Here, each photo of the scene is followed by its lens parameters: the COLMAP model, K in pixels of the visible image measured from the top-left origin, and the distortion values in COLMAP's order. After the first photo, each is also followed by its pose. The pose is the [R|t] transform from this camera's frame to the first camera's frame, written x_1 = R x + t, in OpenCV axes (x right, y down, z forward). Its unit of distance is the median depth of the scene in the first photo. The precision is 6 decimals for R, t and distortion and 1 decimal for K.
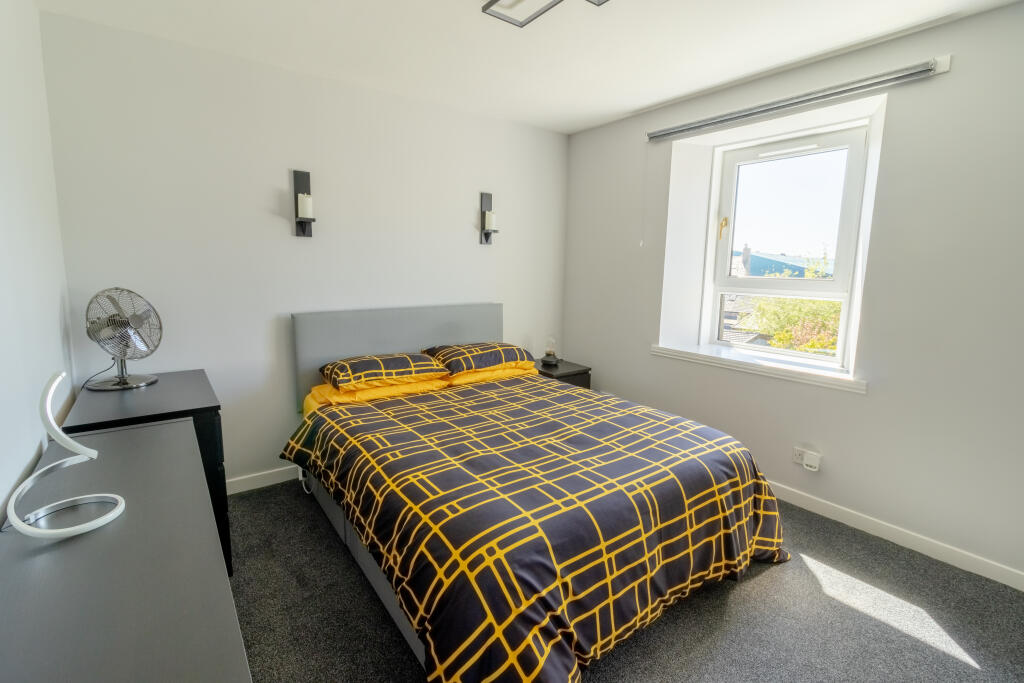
lens RADIAL K [[474.5, 0, 507.6], [0, 474.5, 335.9], [0, 0, 1]] dist [-0.003425, 0.001121]
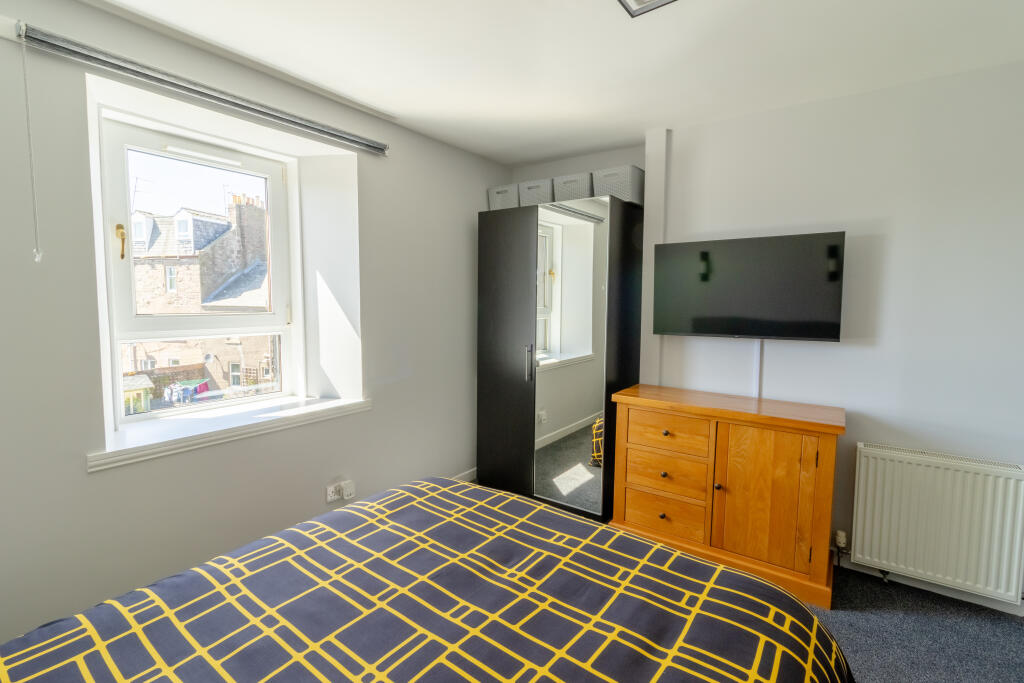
lens RADIAL K [[474.5, 0, 506.6], [0, 474.5, 333.9], [0, 0, 1]] dist [-0.003425, 0.001121]
pose [[-0.292966, -0.090437, 0.951836, -0.485497], [0.130007, 0.982503, 0.133365, -0.190620], [-0.947243, 0.162817, -0.276082, 1.096796]]
